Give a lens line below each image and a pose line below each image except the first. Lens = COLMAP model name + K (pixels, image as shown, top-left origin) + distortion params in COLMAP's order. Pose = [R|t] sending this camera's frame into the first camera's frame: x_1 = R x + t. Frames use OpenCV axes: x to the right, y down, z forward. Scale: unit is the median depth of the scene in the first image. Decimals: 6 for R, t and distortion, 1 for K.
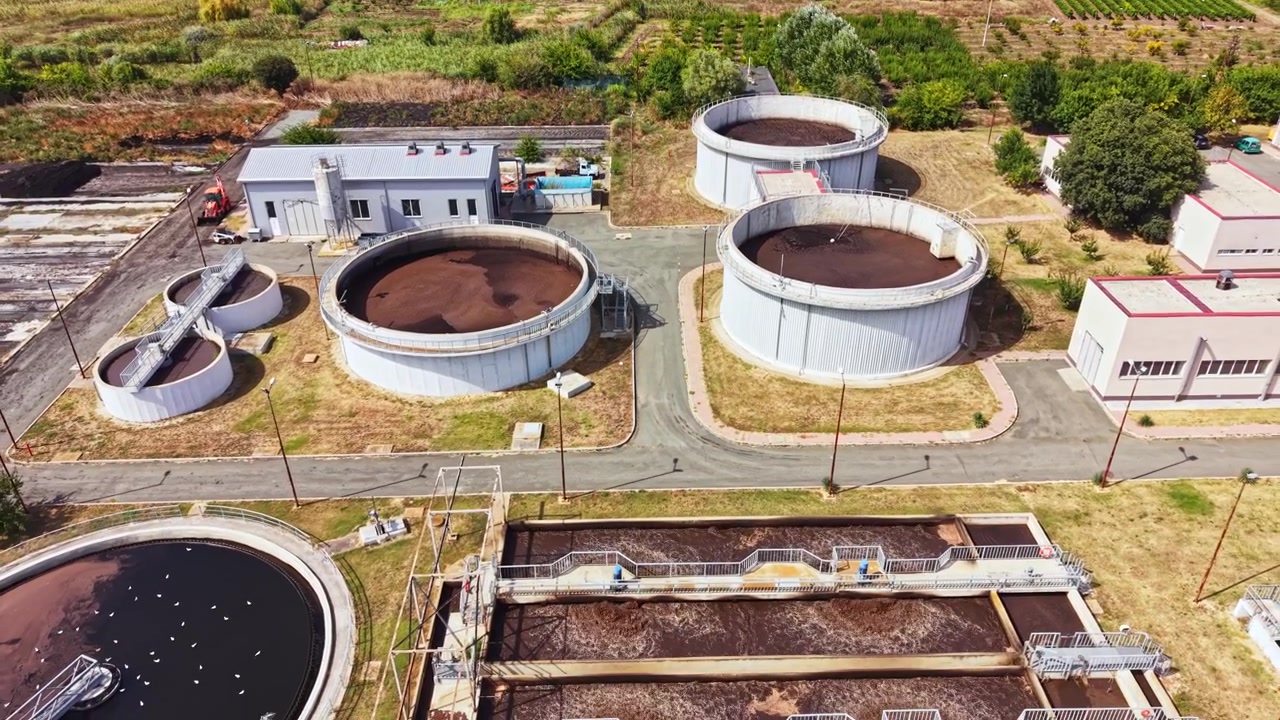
lens RADIAL K [[910.1, 0, 640.0], [0, 910.1, 360.0], [0, 0, 1]] dist [-0.000409, -0.001252]
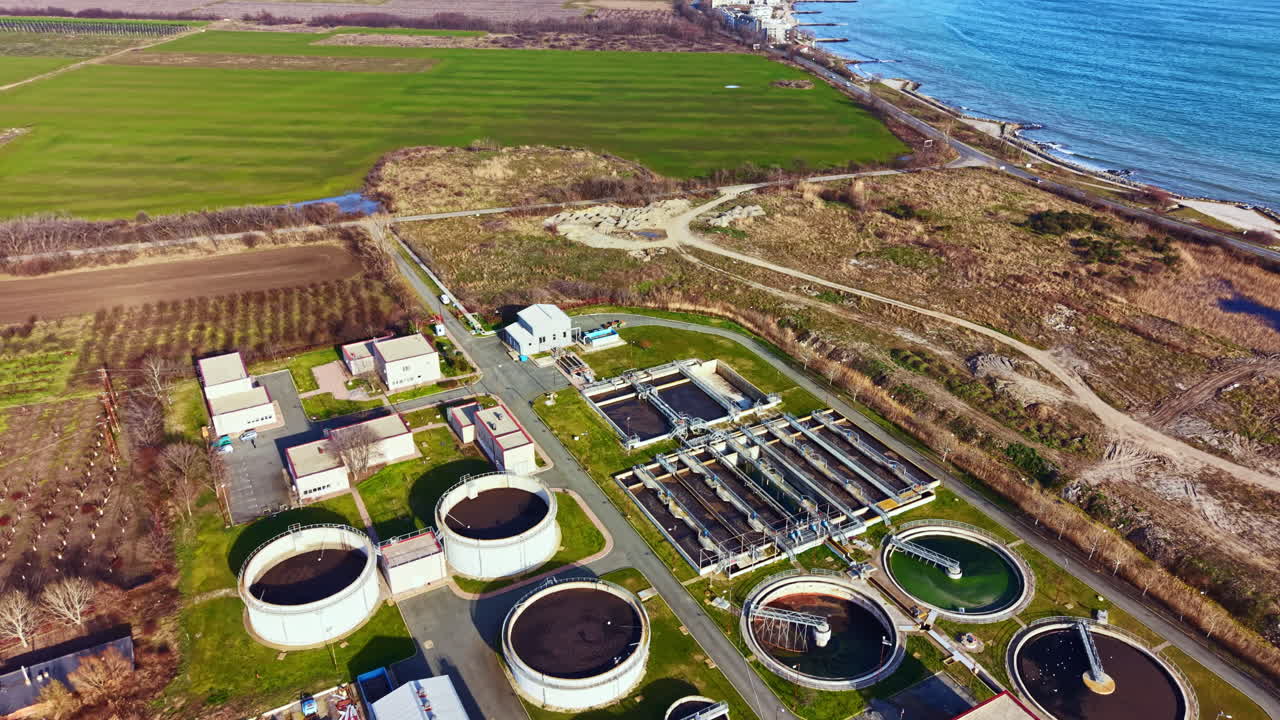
lens RADIAL K [[953.1, 0, 640.0], [0, 953.1, 360.0], [0, 0, 1]] dist [0.058937, -0.103211]
pose [[-0.460359, -0.407898, 0.788473, -2.238397], [0.460745, 0.649407, 0.604967, -2.236423], [-0.758804, 0.641786, -0.111024, 1.103197]]
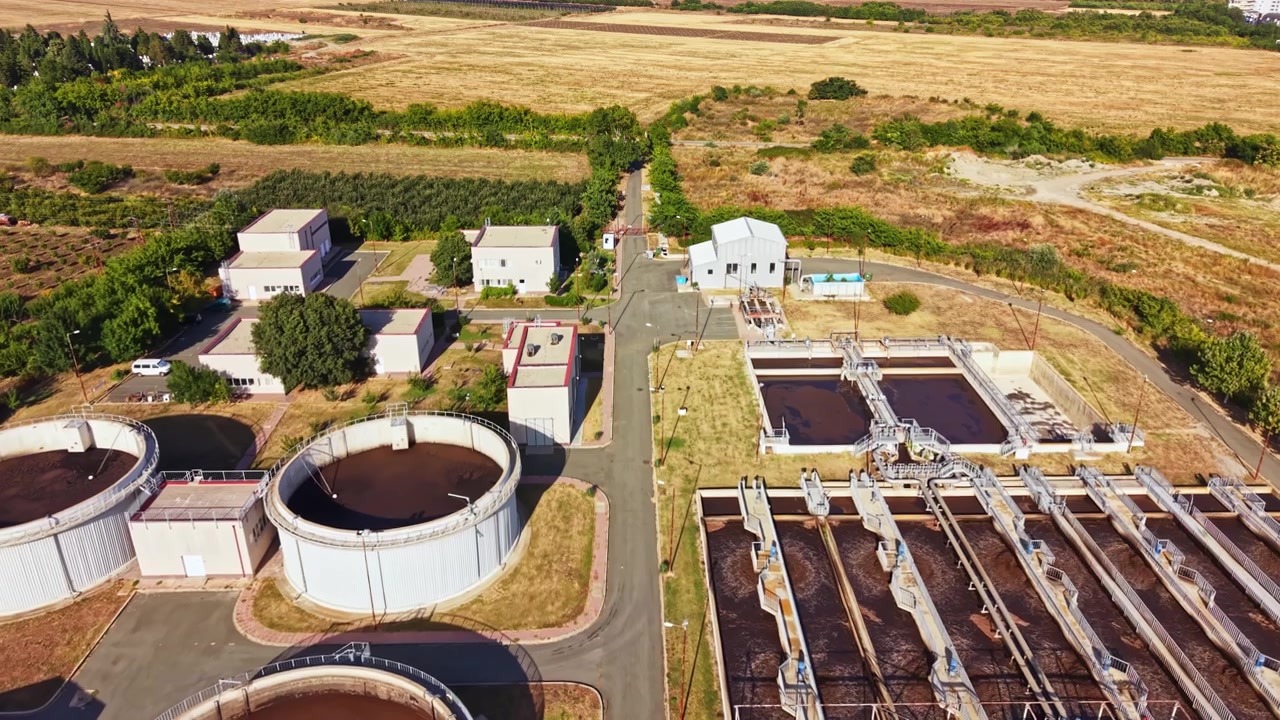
lens RADIAL K [[953.1, 0, 640.0], [0, 953.1, 360.0], [0, 0, 1]] dist [0.058937, -0.103211]
pose [[0.010436, -0.397428, 0.917574, -1.025347], [0.514207, 0.789132, 0.335948, -0.638434], [-0.857602, 0.468317, 0.212596, 0.669018]]
